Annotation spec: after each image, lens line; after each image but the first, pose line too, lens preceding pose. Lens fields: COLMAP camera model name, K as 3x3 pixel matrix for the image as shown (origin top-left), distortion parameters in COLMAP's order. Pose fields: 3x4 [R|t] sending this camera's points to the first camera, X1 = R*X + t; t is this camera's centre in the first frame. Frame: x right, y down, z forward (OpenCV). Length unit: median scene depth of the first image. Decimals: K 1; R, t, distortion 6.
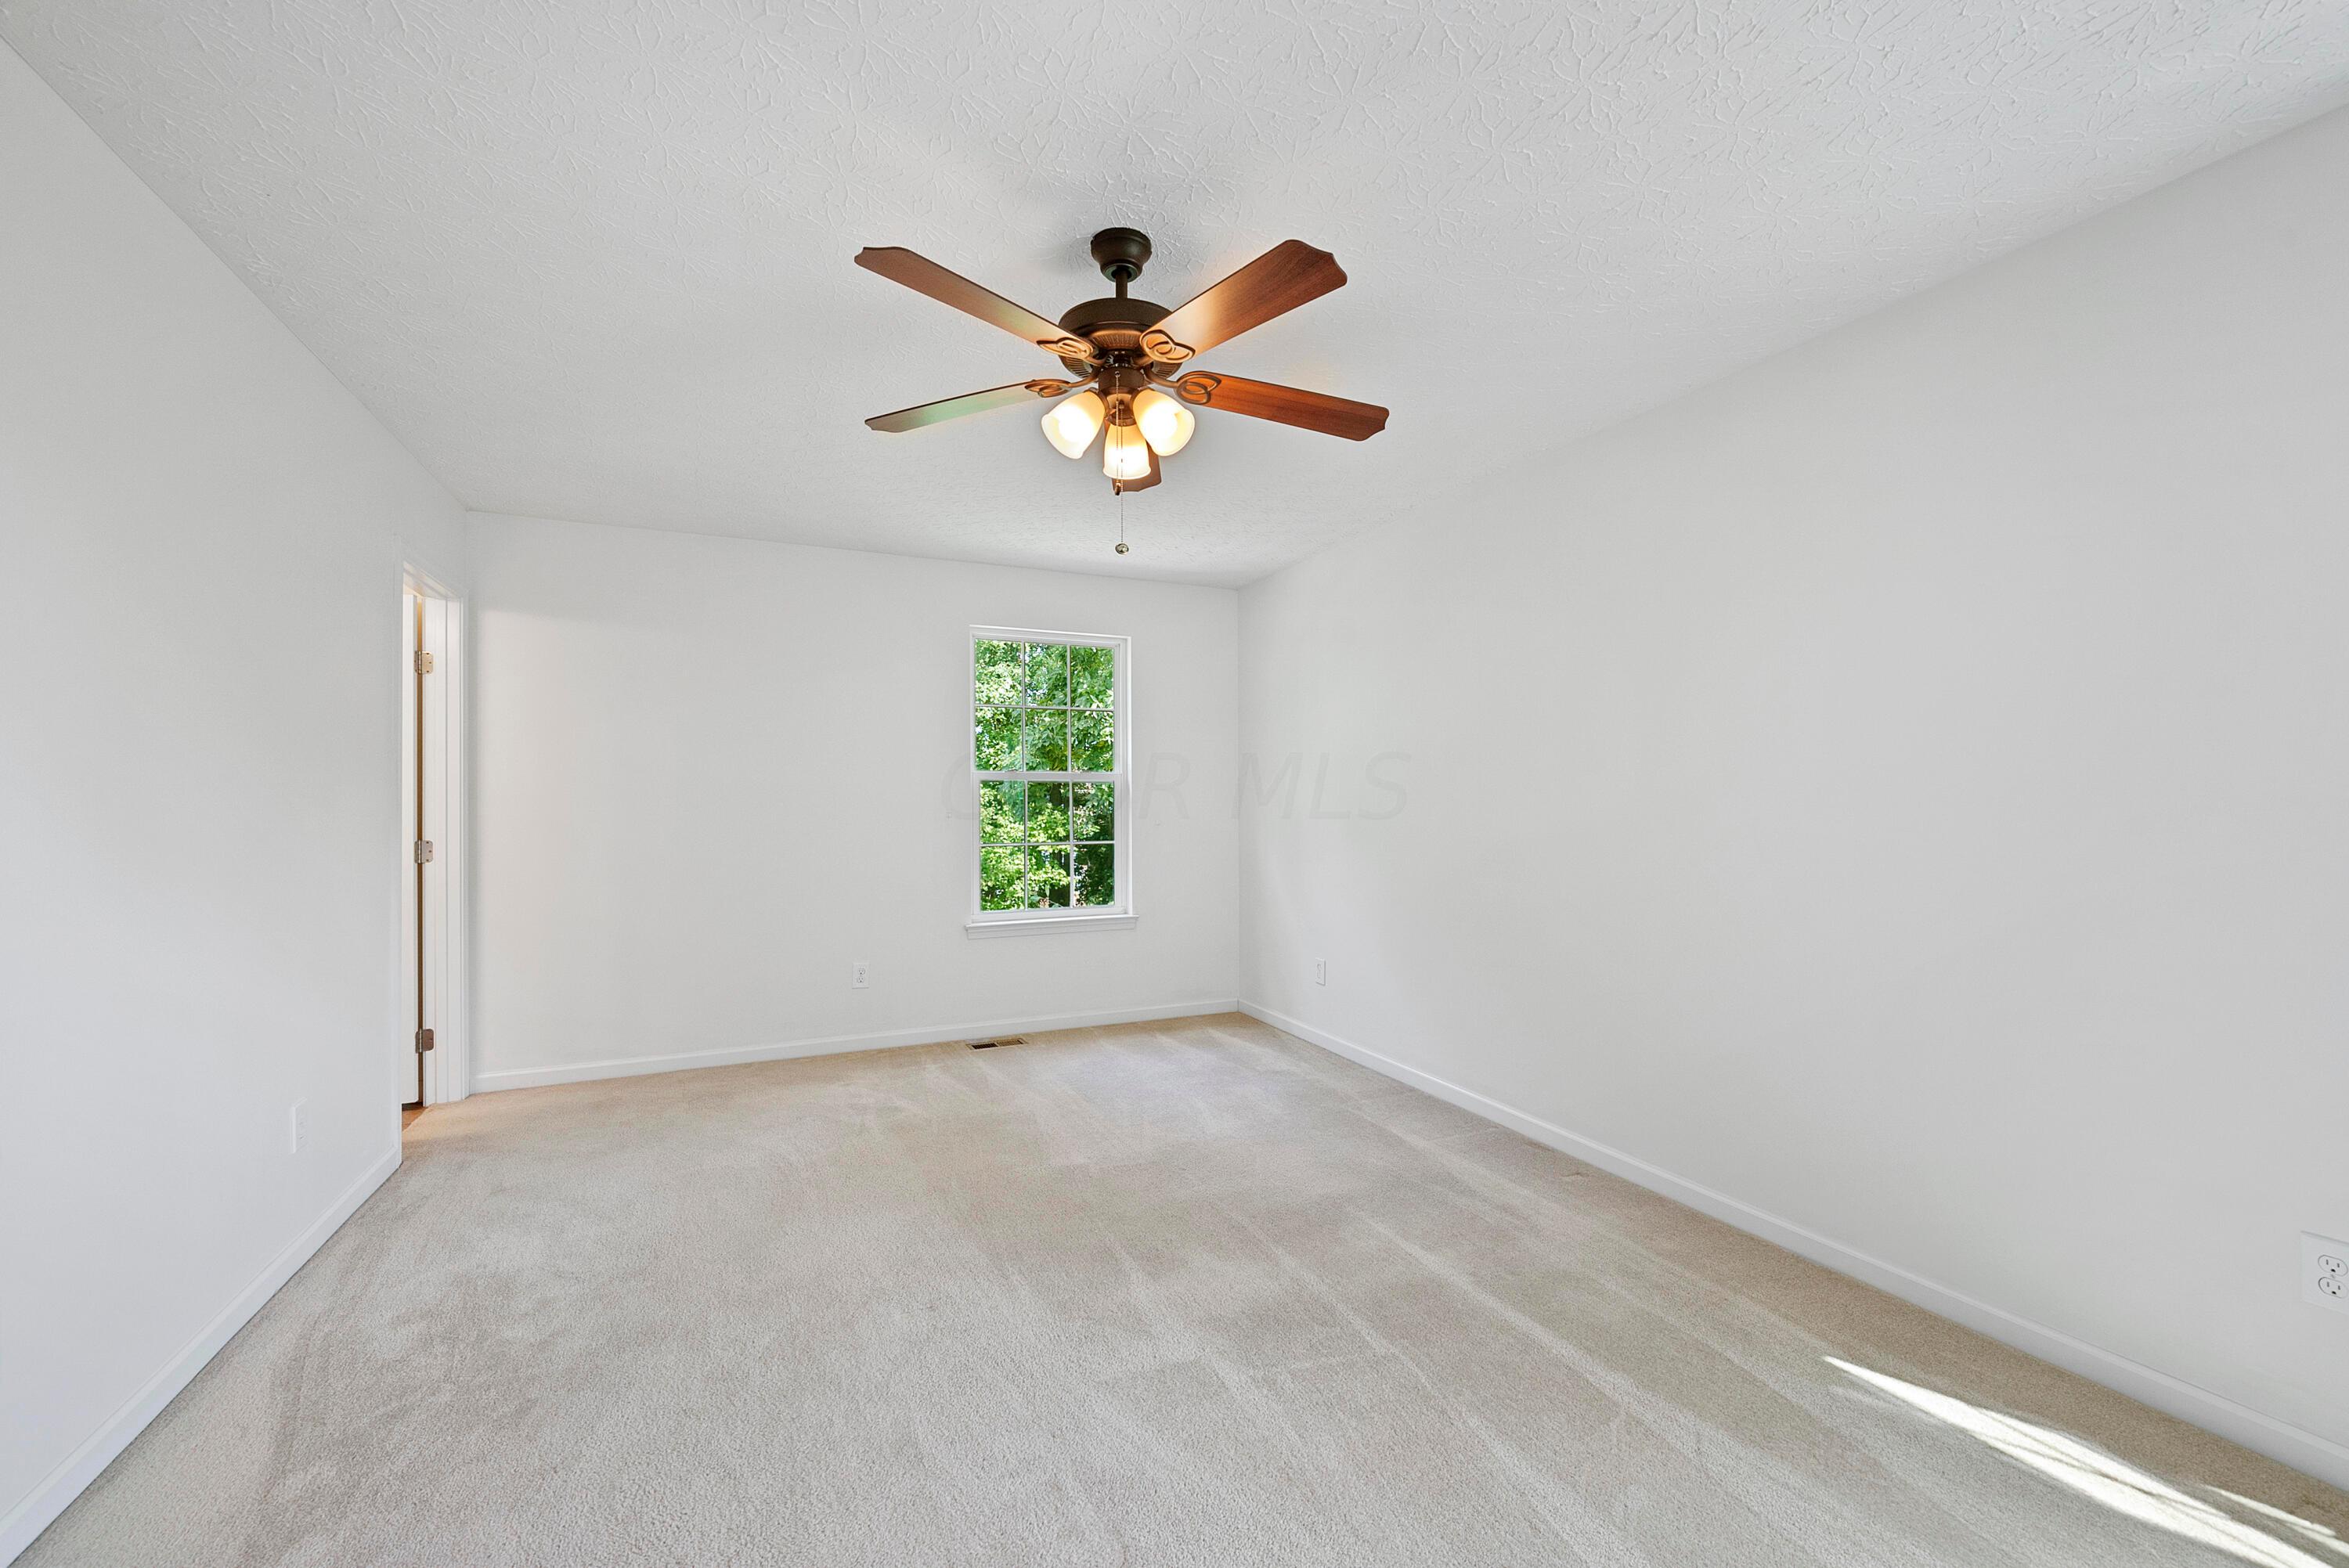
lens RADIAL K [[930.7, 0, 1184.5], [0, 930.7, 791.3], [0, 0, 1]] dist [-0.009004, 0.000718]
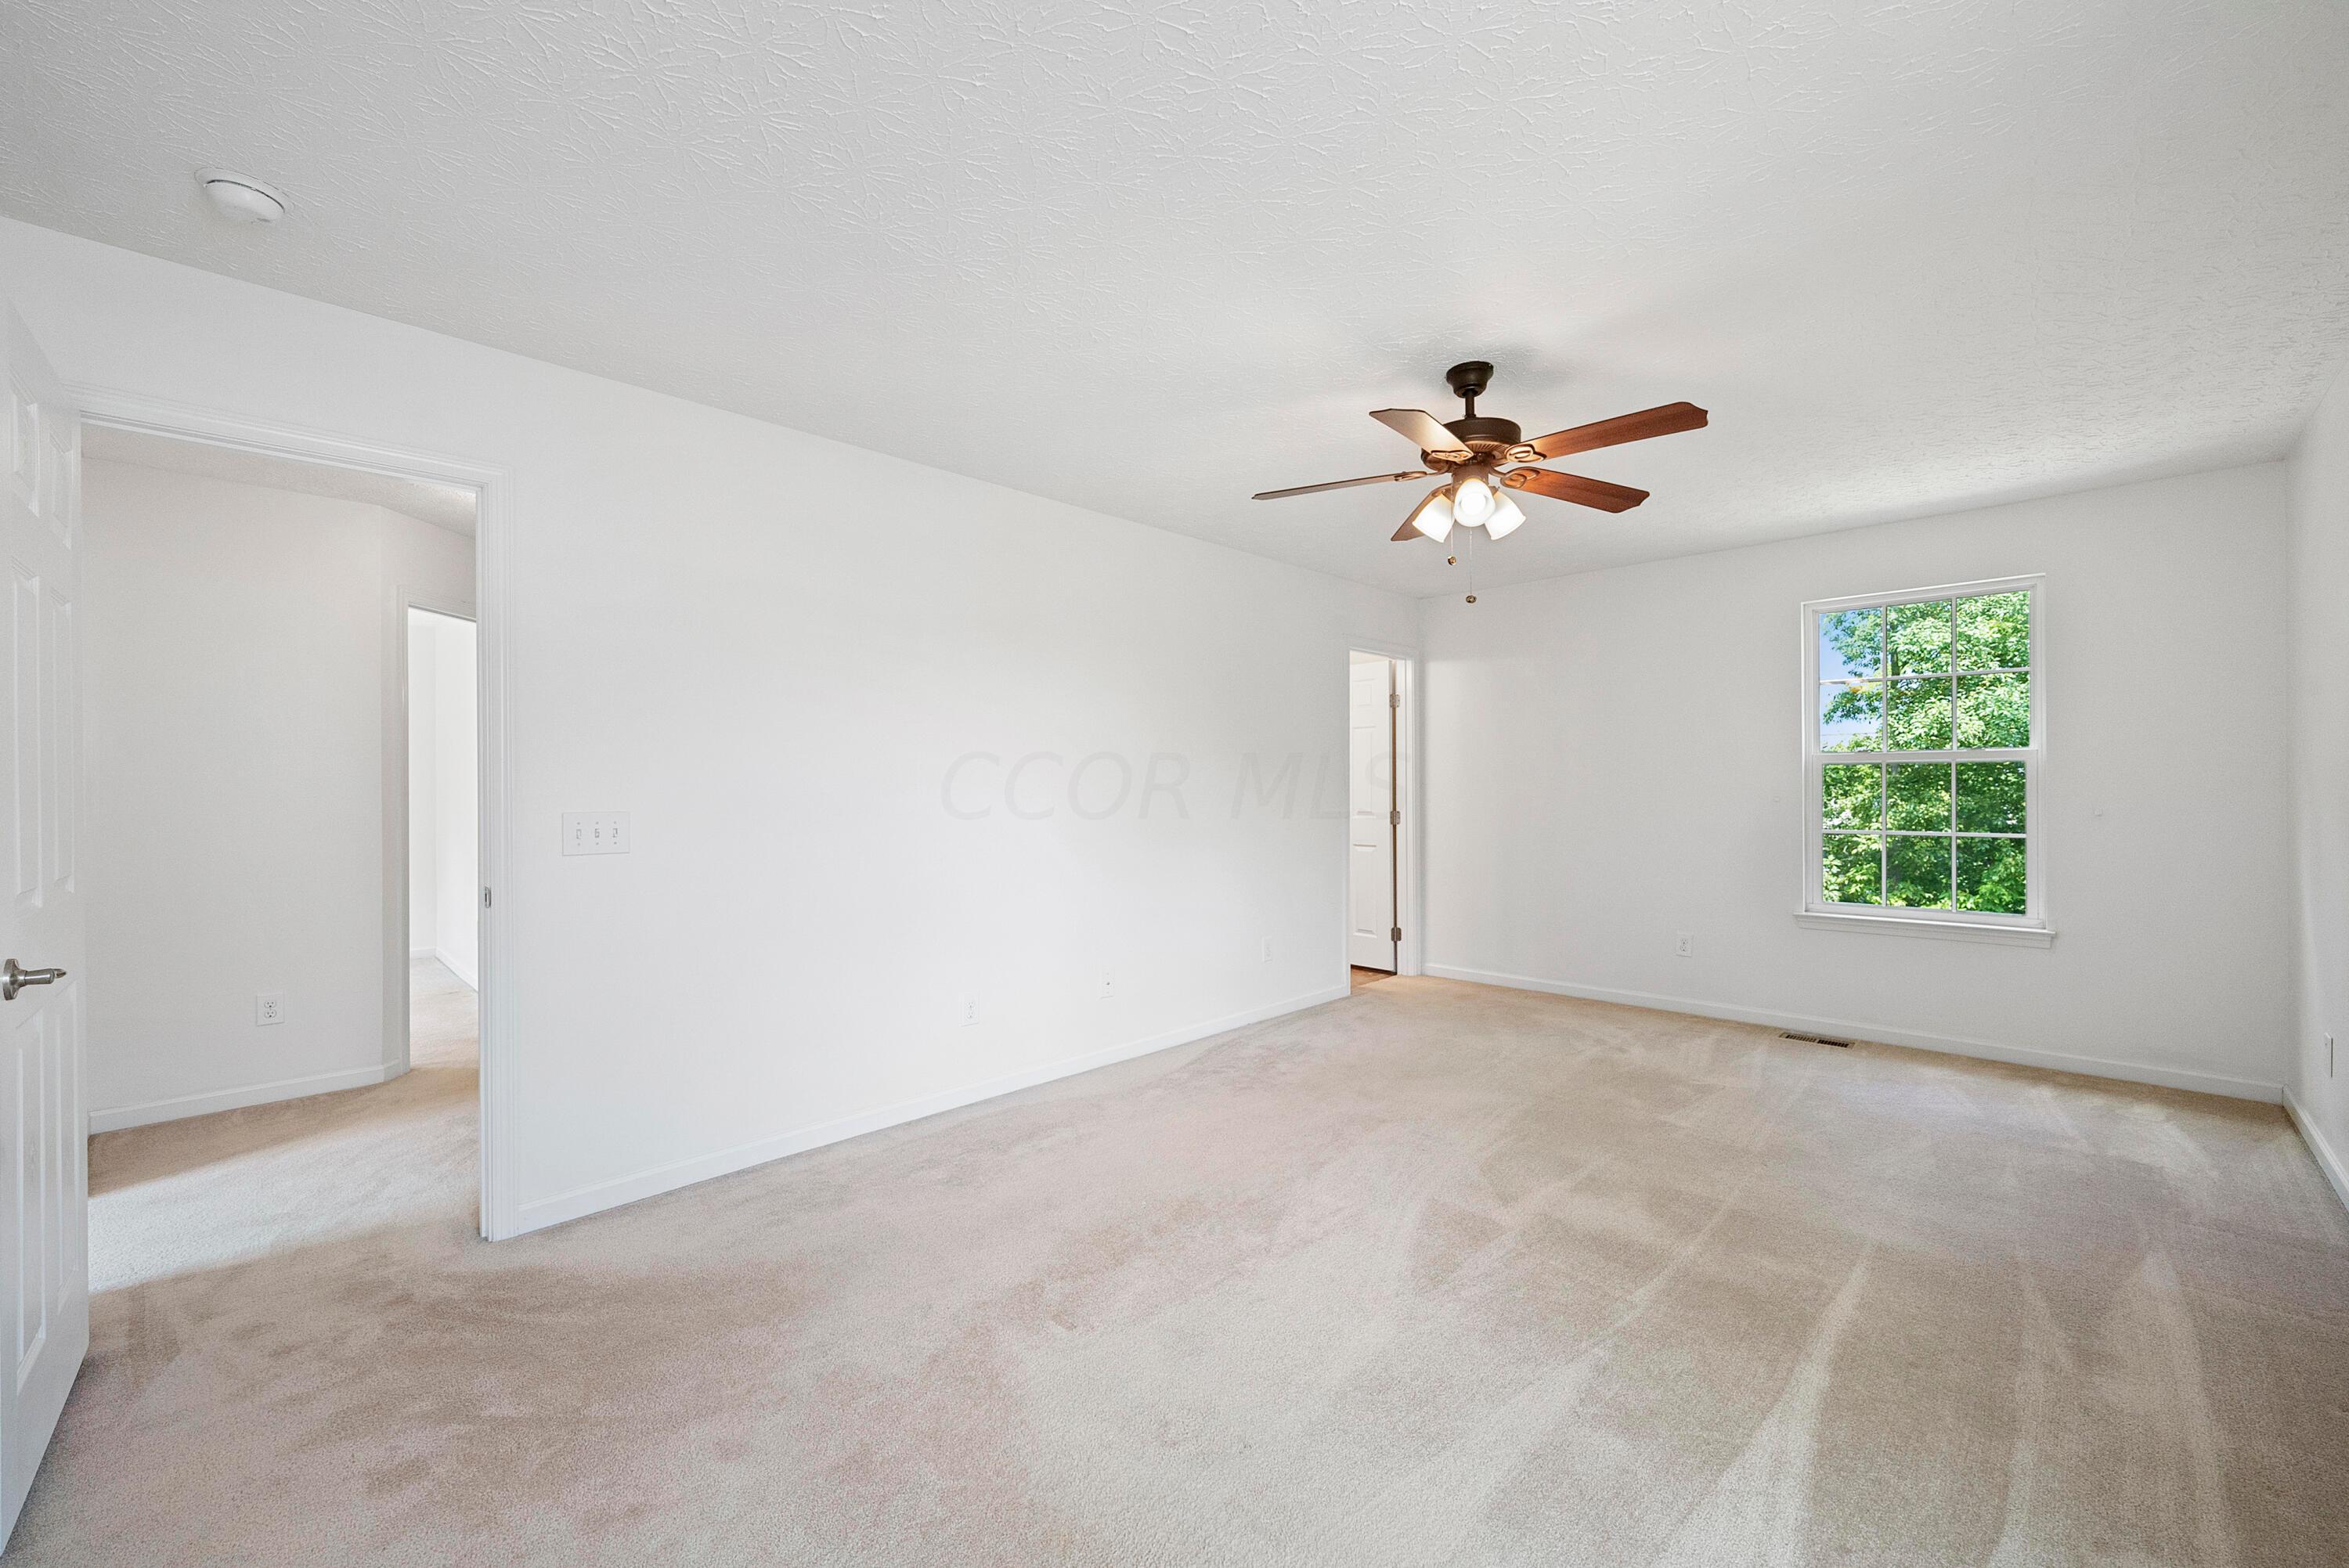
lens RADIAL K [[930.7, 0, 1192.2], [0, 930.7, 771.8], [0, 0, 1]] dist [-0.009004, 0.000718]
pose [[0.367792, -0.014109, -0.929801, 0.566337], [0.014279, 0.999853, -0.009523, -0.004826], [0.929798, -0.009774, 0.367939, 0.069851]]
